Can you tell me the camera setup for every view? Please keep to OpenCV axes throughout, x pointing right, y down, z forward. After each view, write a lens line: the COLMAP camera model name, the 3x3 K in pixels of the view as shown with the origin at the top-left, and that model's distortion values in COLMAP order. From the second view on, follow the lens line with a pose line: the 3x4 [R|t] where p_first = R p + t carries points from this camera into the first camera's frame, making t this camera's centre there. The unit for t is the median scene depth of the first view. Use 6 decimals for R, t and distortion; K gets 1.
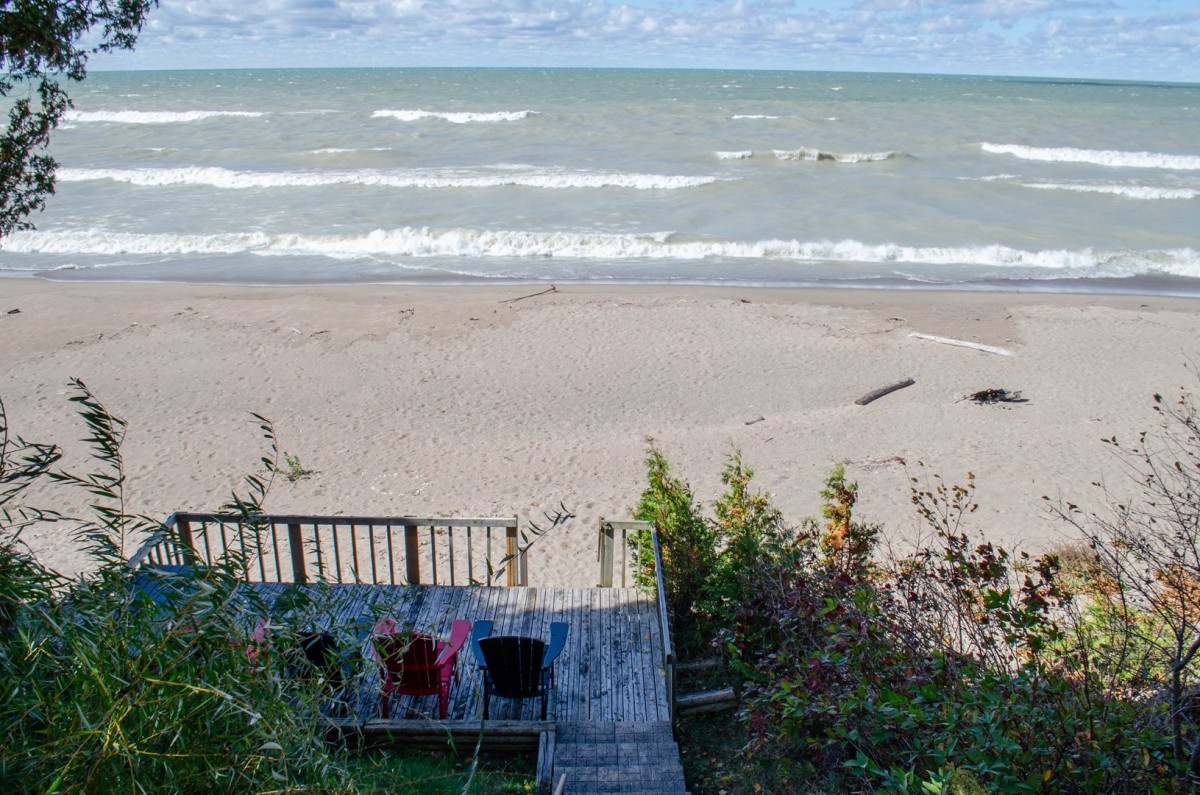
lens RADIAL K [[966.4, 0, 605.2], [0, 966.4, 397.9], [0, 0, 1]] dist [-0.087272, 0.007301]
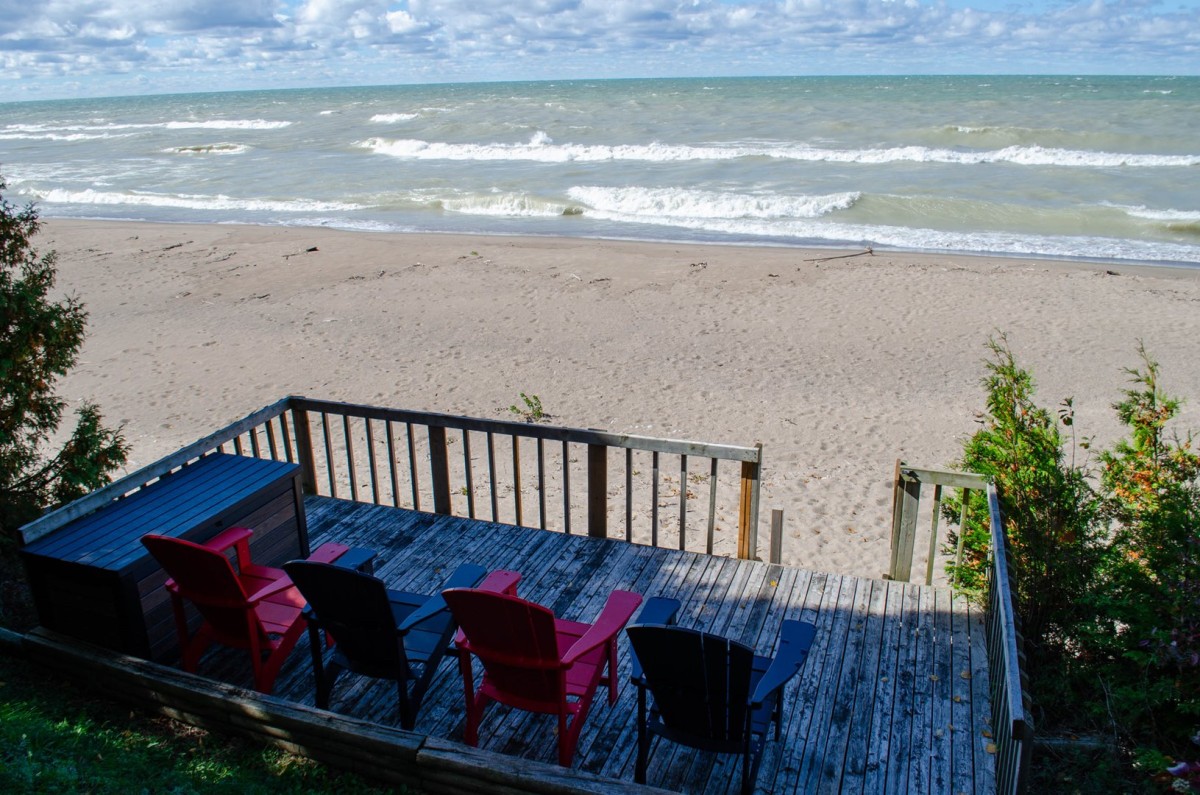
lens RADIAL K [[962.7, 0, 596.2], [0, 962.7, 377.1], [0, 0, 1]] dist [-0.088118, 0.012263]
pose [[0.942170, 0.075984, -0.326407, 0.006953], [-0.084955, 0.996296, -0.013295, 0.094363], [0.324188, 0.040256, 0.945136, 0.374304]]
